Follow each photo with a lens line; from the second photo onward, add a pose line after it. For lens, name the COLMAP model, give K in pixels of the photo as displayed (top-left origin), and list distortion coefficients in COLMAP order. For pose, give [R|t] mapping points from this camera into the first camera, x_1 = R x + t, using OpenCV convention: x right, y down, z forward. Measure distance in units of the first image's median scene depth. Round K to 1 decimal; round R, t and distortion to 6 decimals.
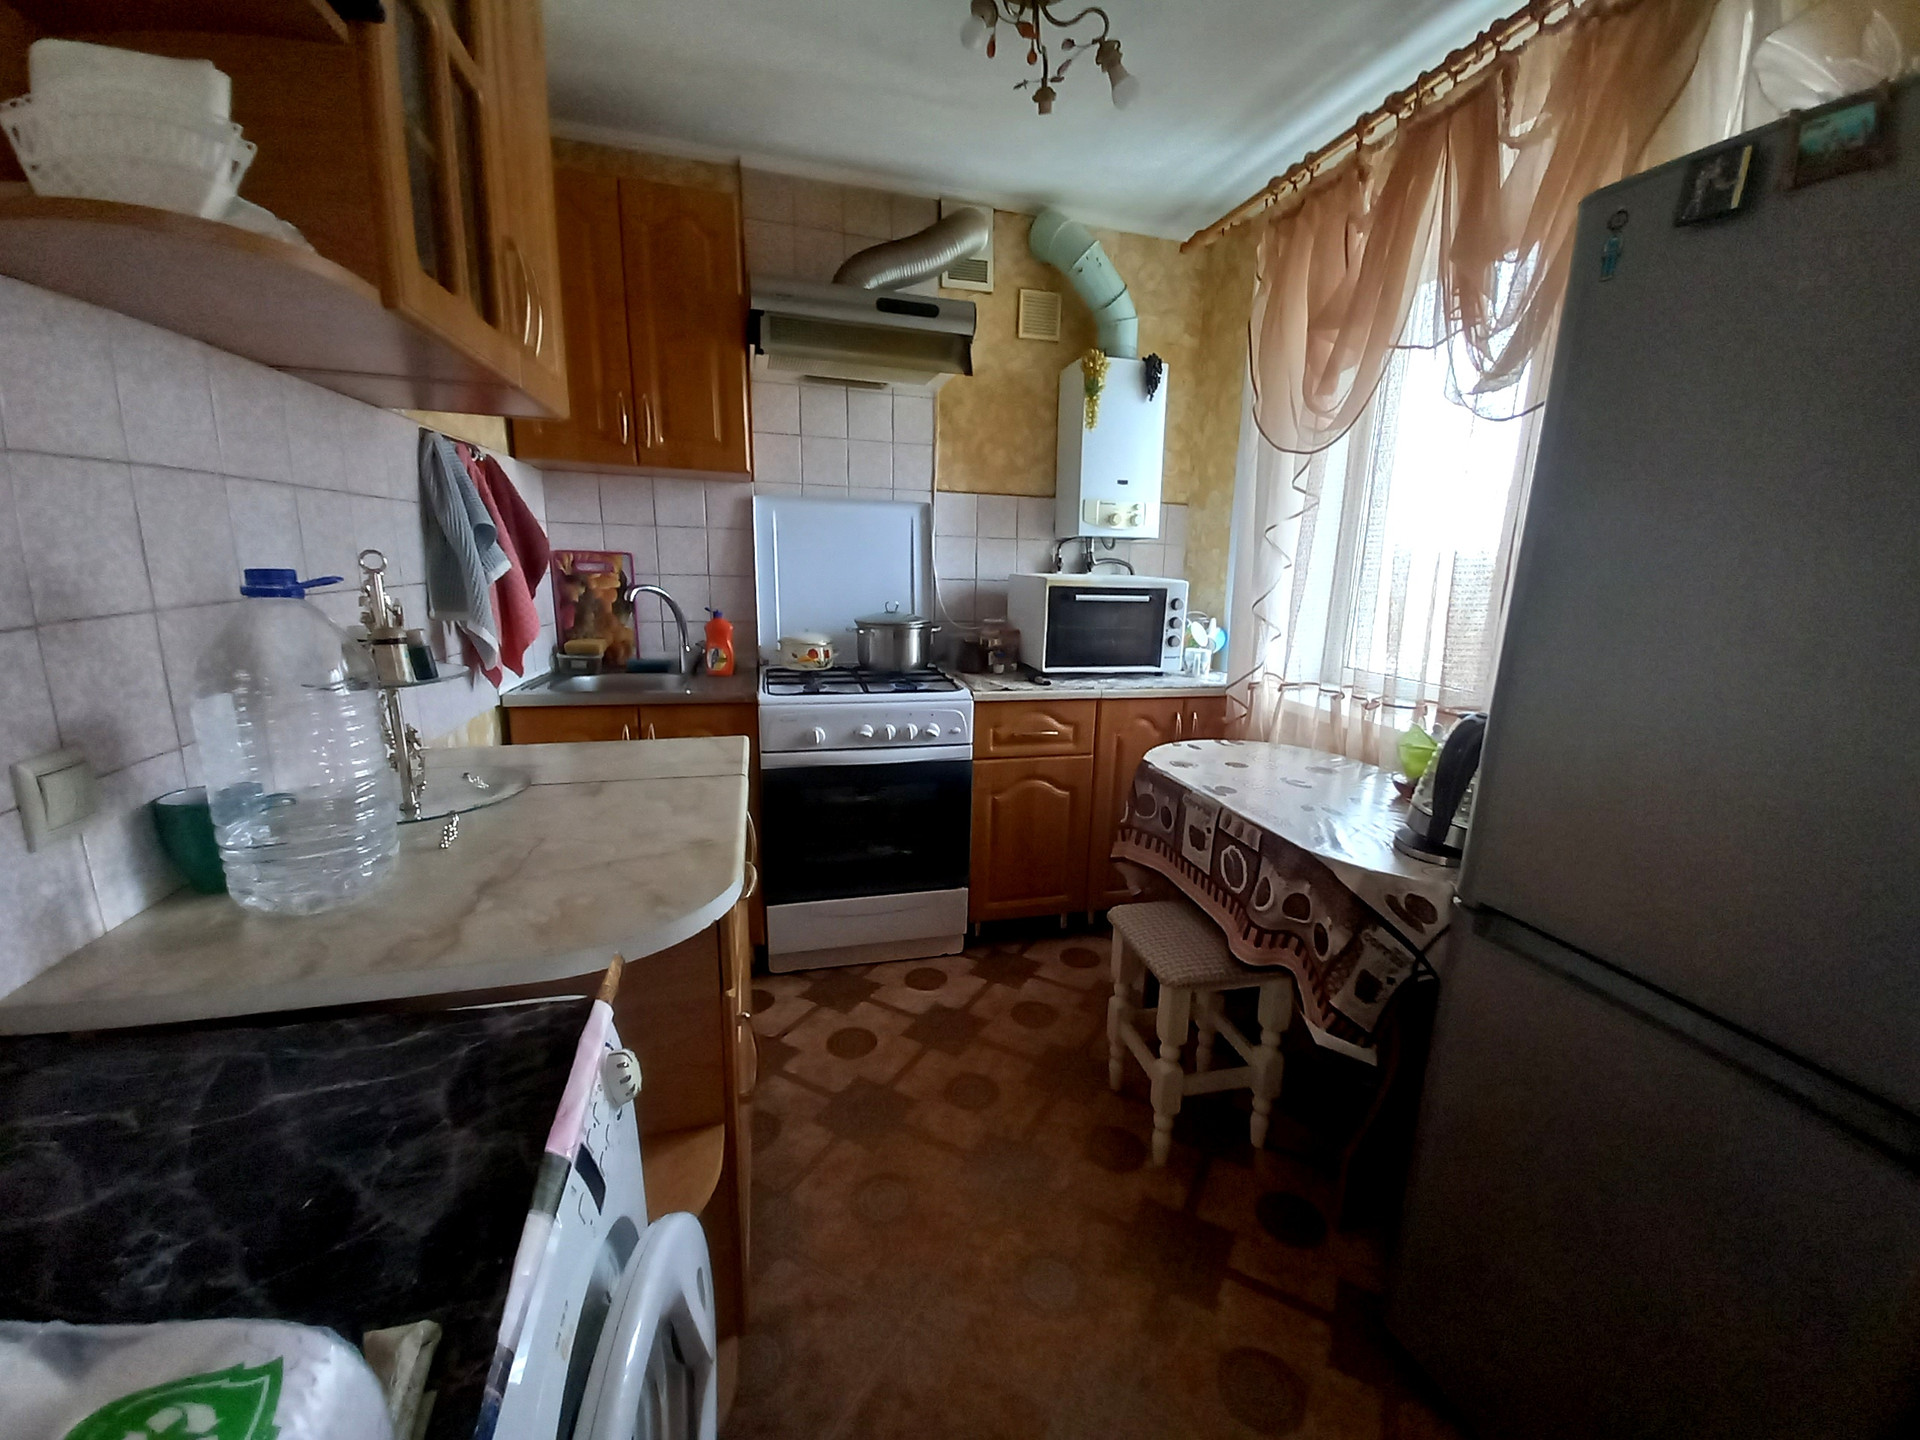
lens RADIAL K [[756.3, 0, 983.6], [0, 756.3, 724.8], [0, 0, 1]] dist [0.029189, -0.016689]
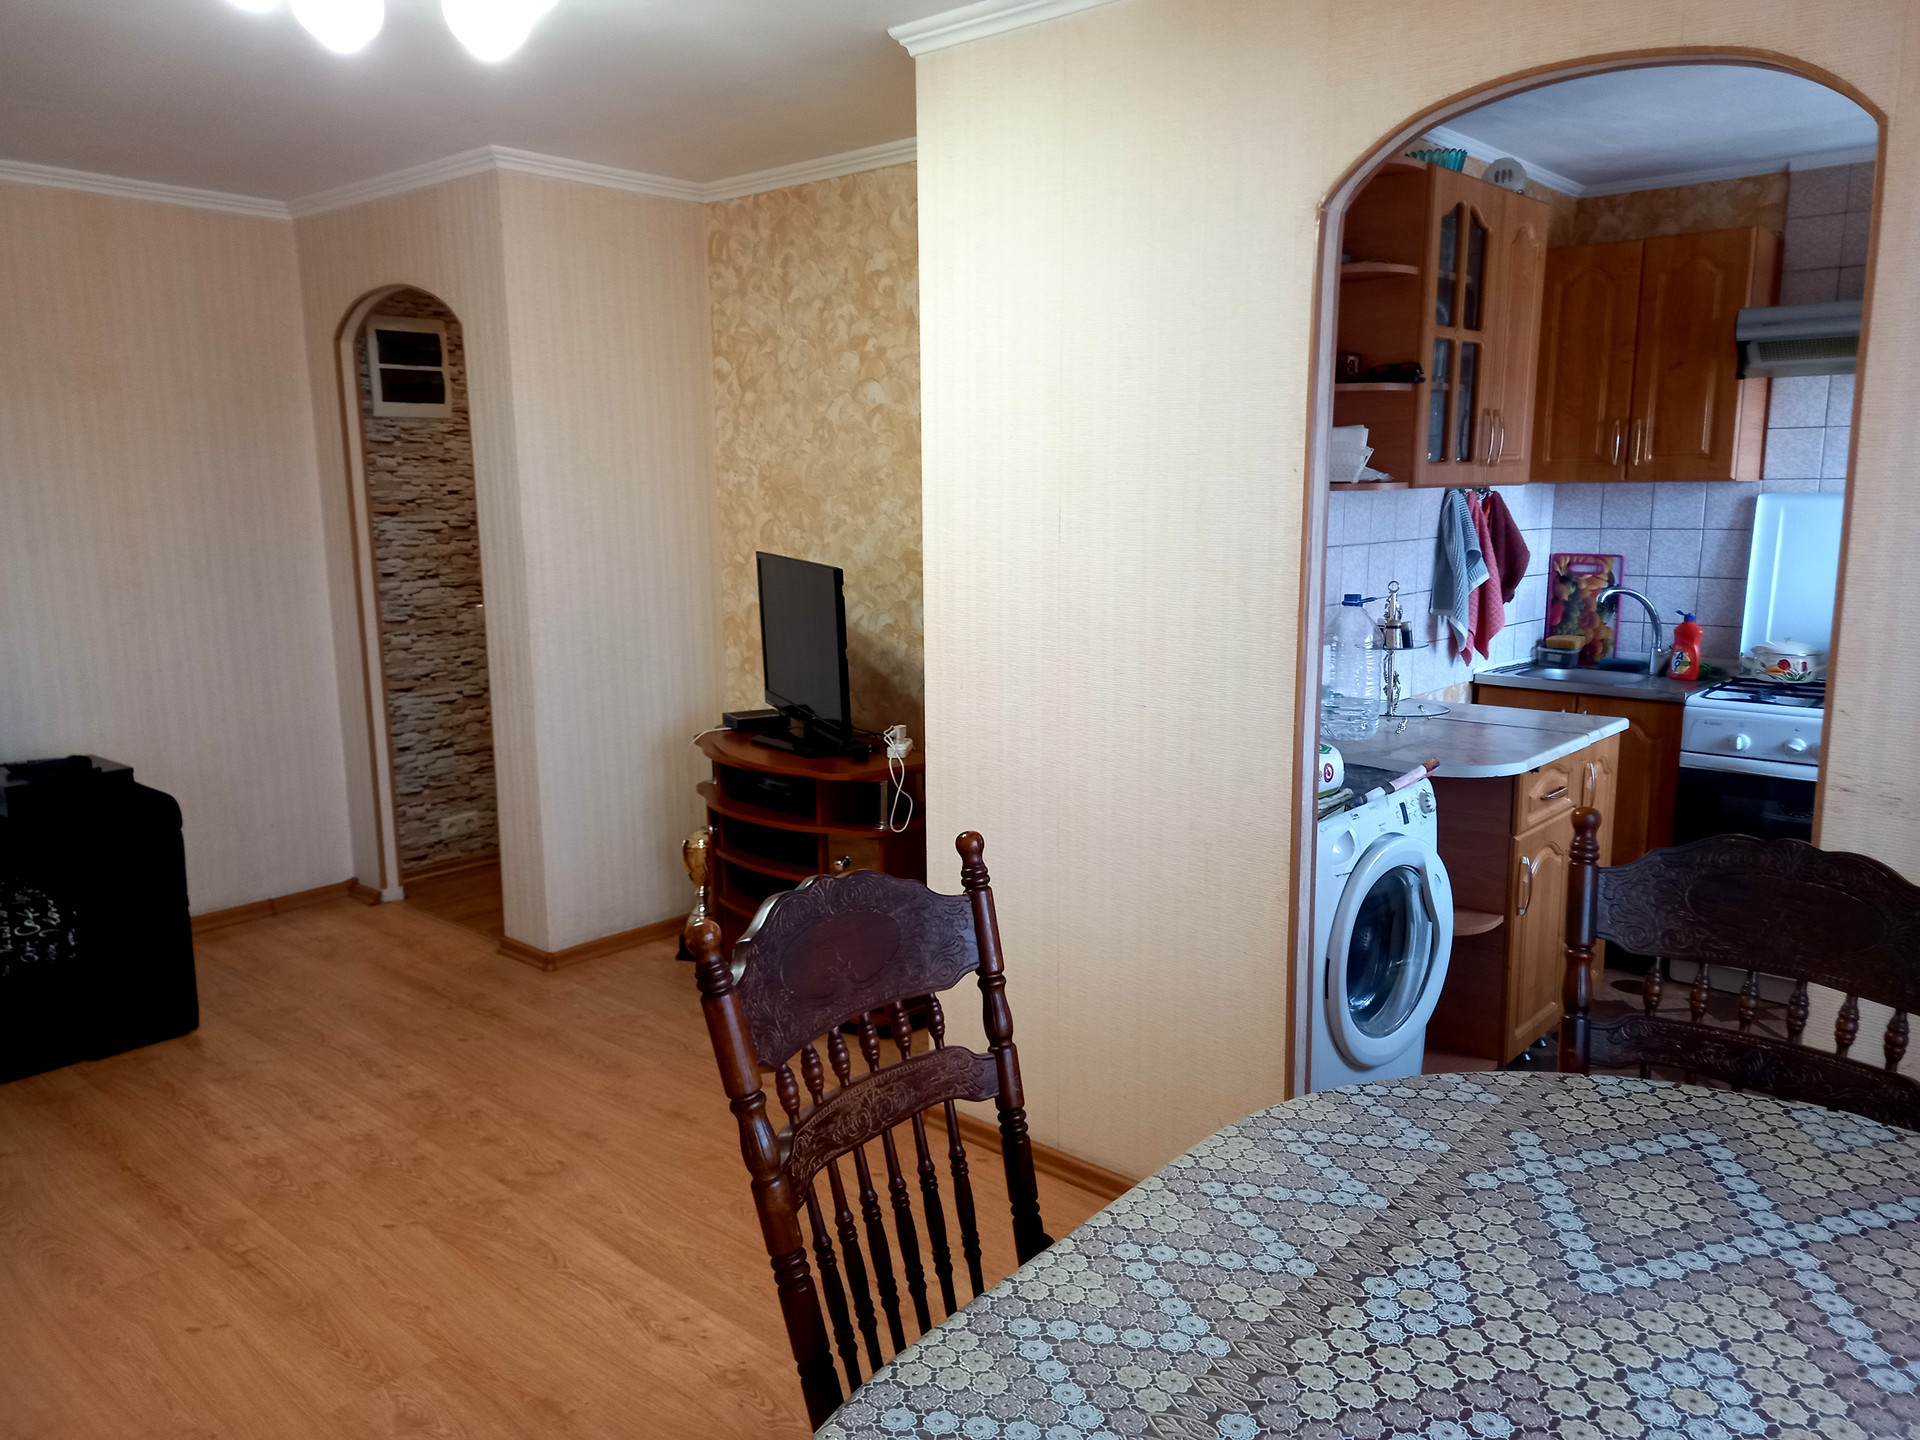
lens RADIAL K [[1386.3, 0, 960.0], [0, 1386.3, 720.0], [0, 0, 1]] dist [0.074950, -0.078200]
pose [[0.532412, 0.110998, -0.839176, 0.781041], [-0.158798, 0.986862, 0.029784, 0.092312], [0.831457, 0.117402, 0.543043, -0.864717]]
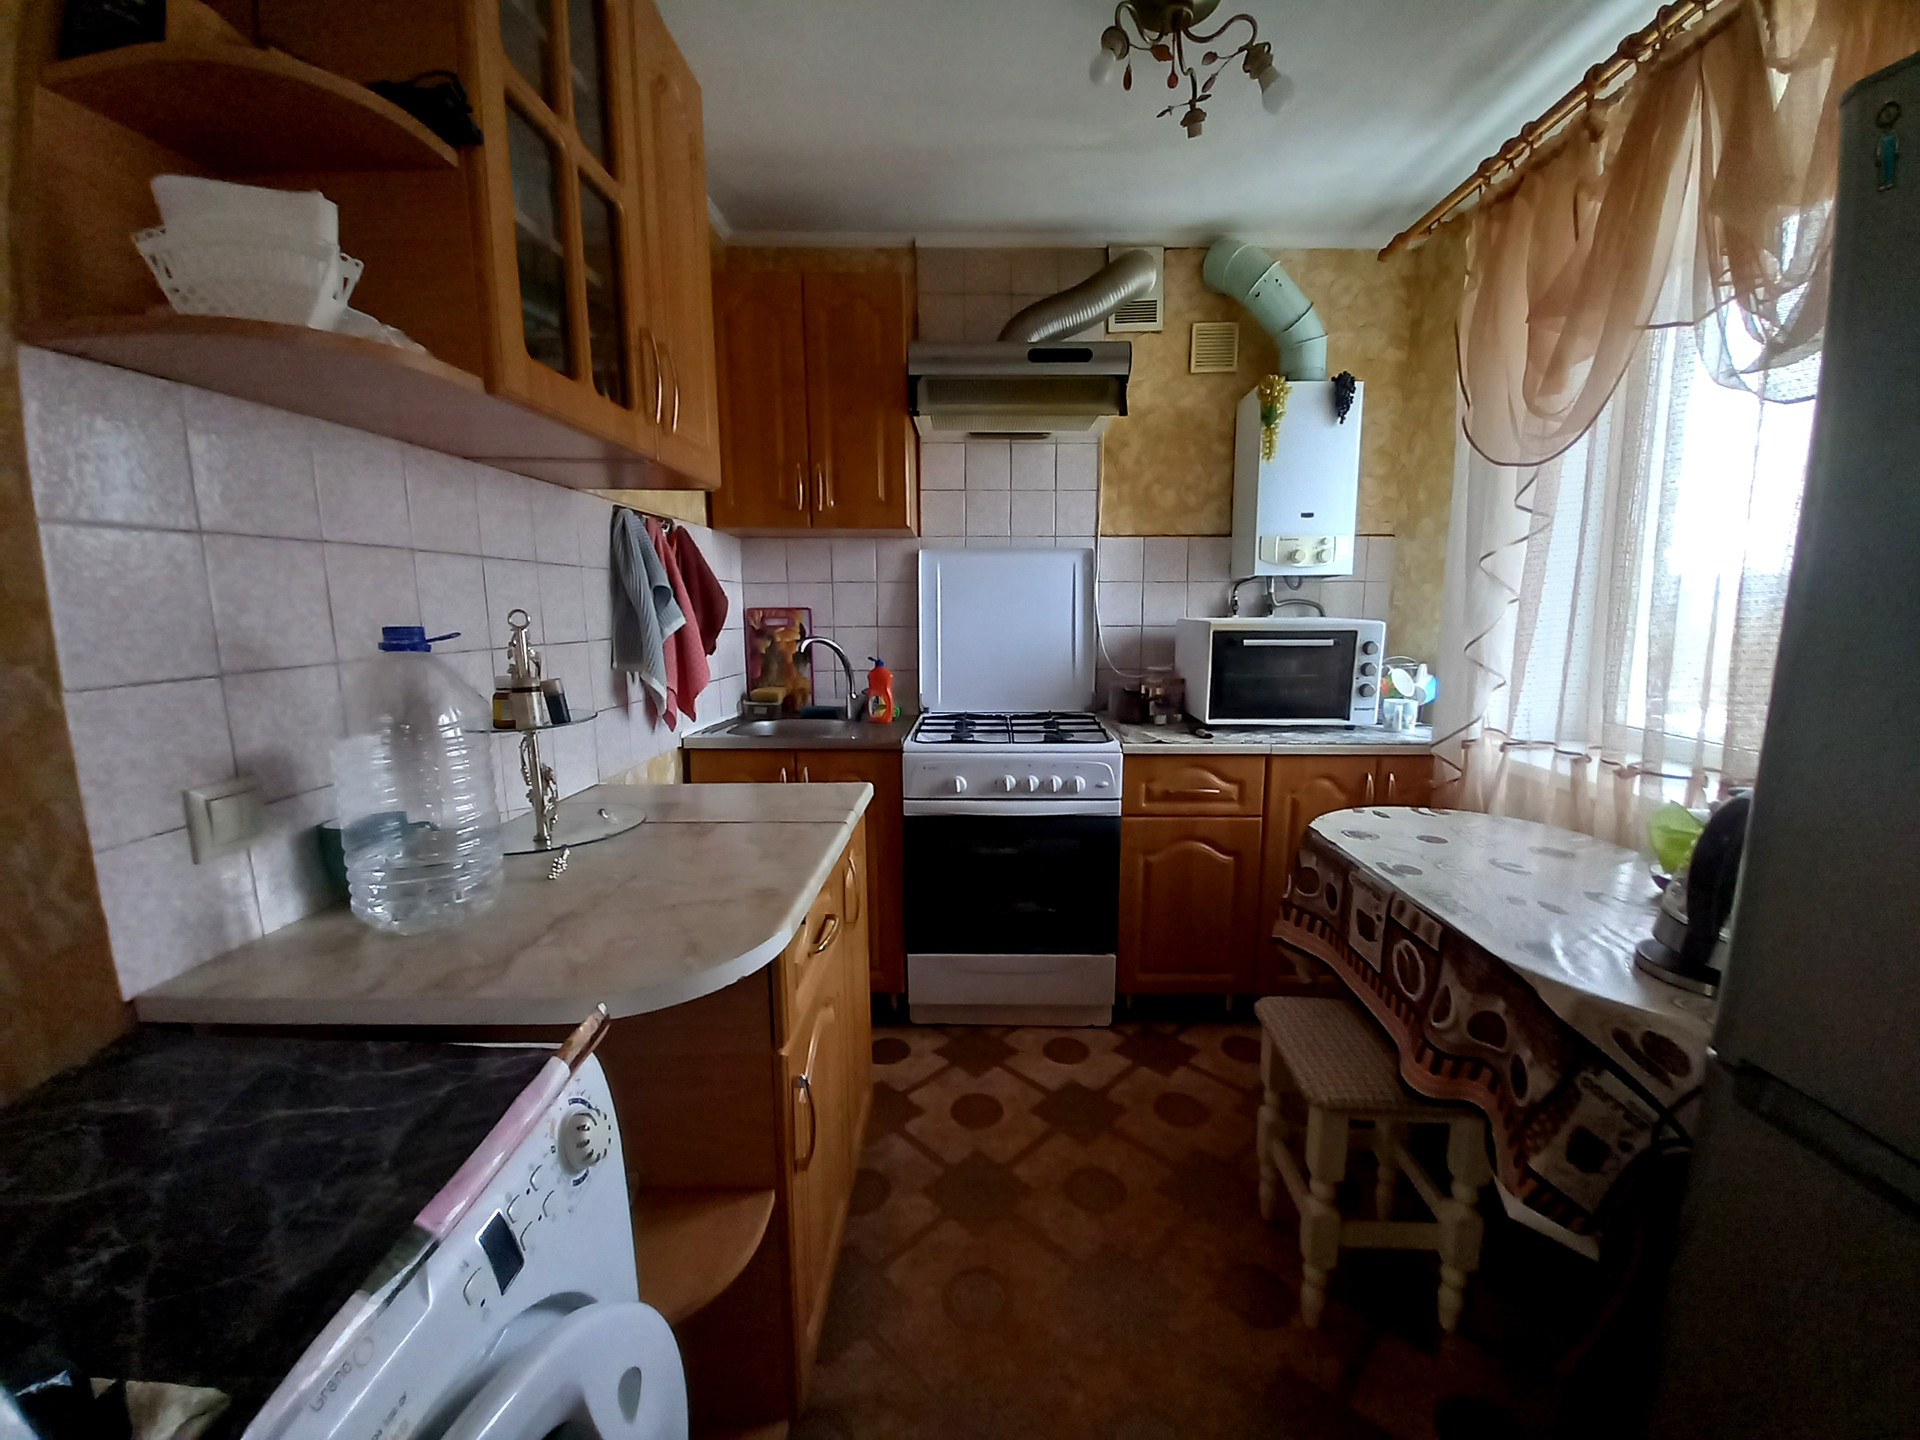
lens RADIAL K [[756.3, 0, 983.6], [0, 756.3, 724.8], [0, 0, 1]] dist [0.029189, -0.016689]
pose [[0.961173, 0.014805, -0.275549, 0.081828], [-0.032280, 0.997736, -0.058993, -0.006149], [0.274052, 0.065598, 0.959475, 0.054134]]
